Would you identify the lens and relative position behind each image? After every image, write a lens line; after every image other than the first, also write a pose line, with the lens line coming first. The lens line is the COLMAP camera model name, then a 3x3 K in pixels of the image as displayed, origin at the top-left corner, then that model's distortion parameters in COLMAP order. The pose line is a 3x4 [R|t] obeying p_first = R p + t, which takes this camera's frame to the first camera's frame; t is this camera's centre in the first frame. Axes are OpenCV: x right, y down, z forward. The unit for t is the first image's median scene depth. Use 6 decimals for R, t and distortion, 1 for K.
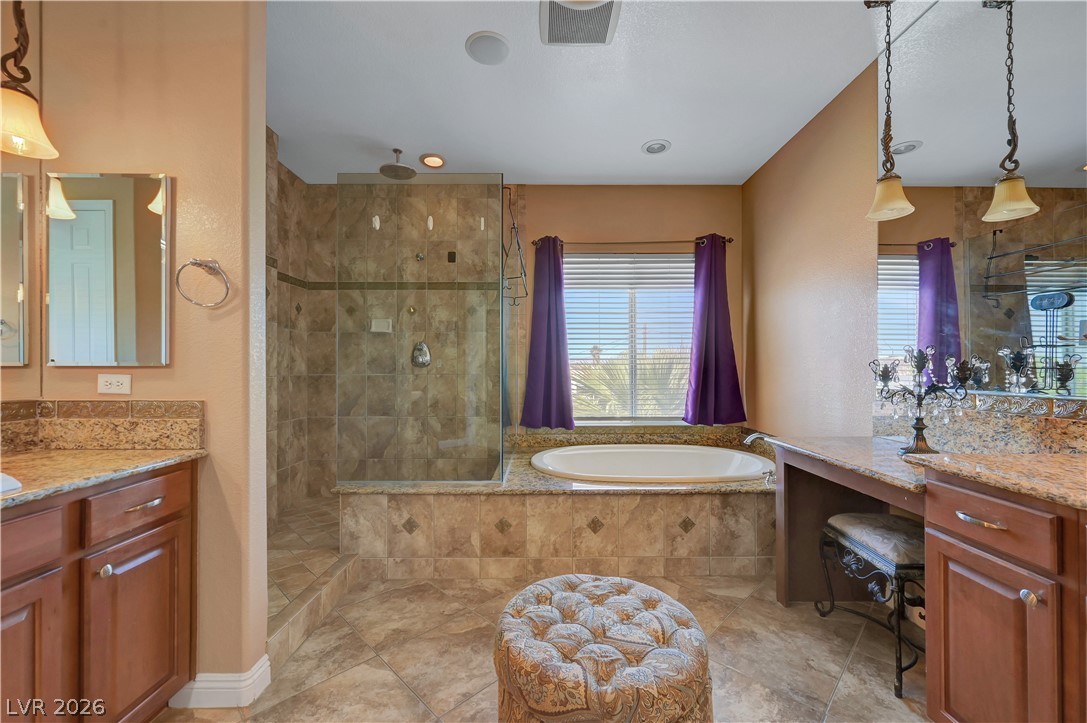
lens RADIAL K [[430.1, 0, 546.2], [0, 430.1, 366.0], [0, 0, 1]] dist [-0.000279, 0.000061]
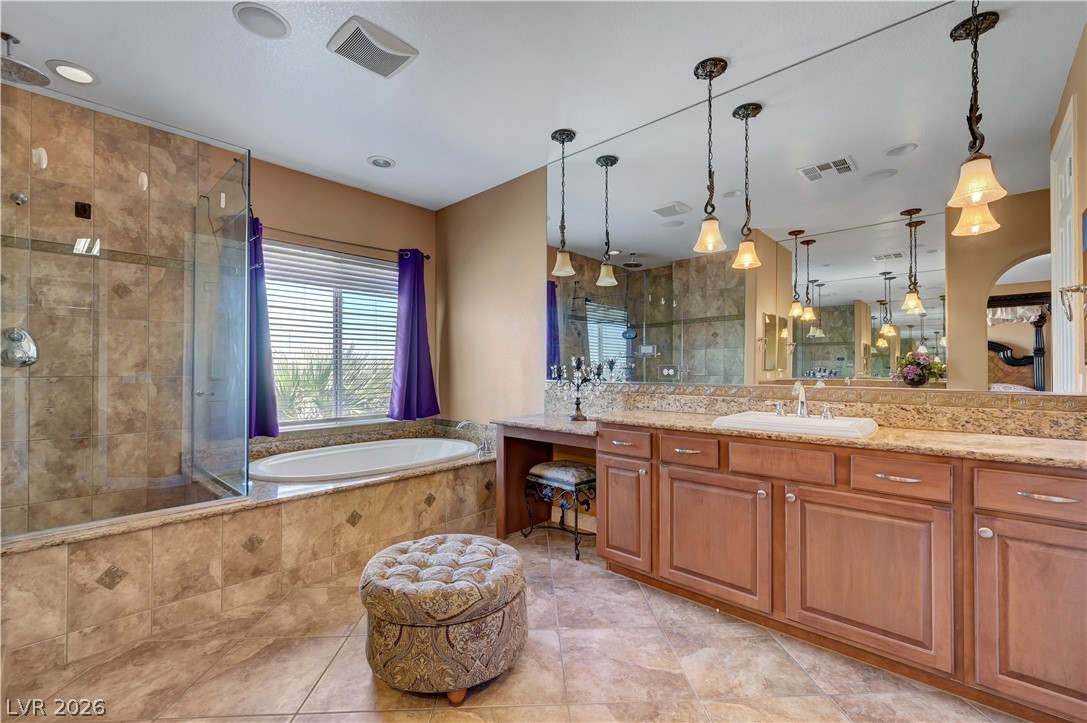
lens RADIAL K [[460.8, 0, 543.5], [0, 460.8, 361.5], [0, 0, 1]] dist [-0.000444, 0.000170]
pose [[0.684622, 0.011940, 0.728800, -0.390024], [-0.004004, 0.999912, -0.012621, 0.001285], [-0.728887, 0.005723, 0.684610, -0.102175]]
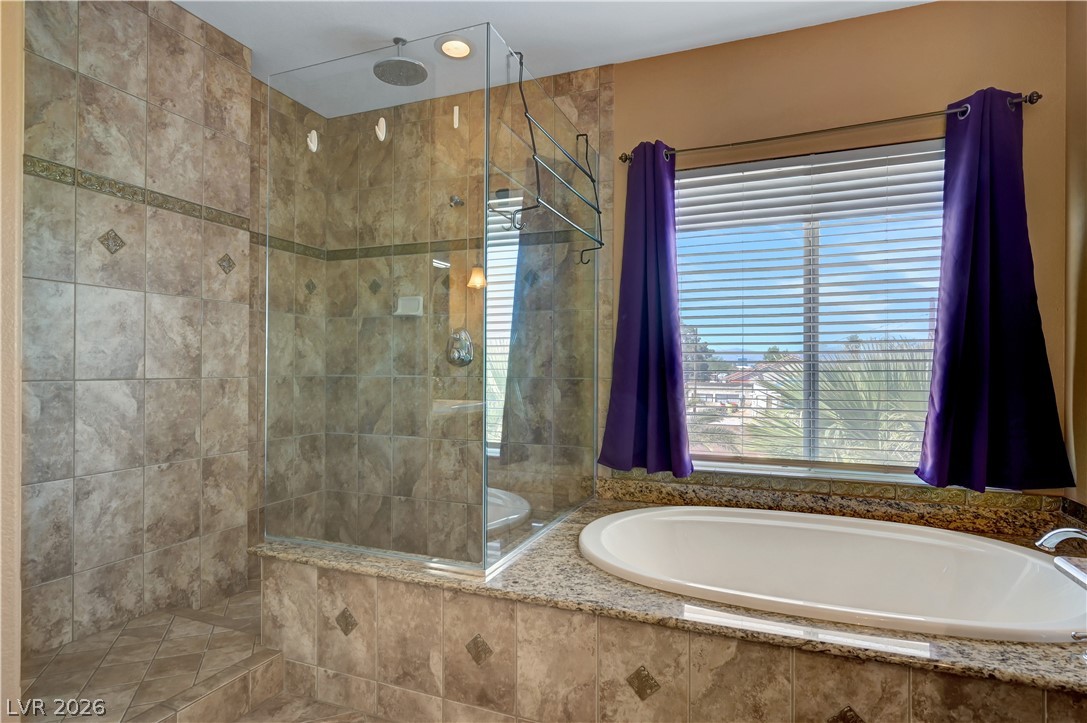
lens RADIAL K [[575.3, 0, 545.4], [0, 575.3, 363.9], [0, 0, 1]] dist [-0.001847, 0.000339]
pose [[0.928052, 0.002380, -0.372443, 0.256689], [-0.003518, 0.999991, -0.002376, 0.001942], [0.372434, 0.003515, 0.928052, 0.338061]]
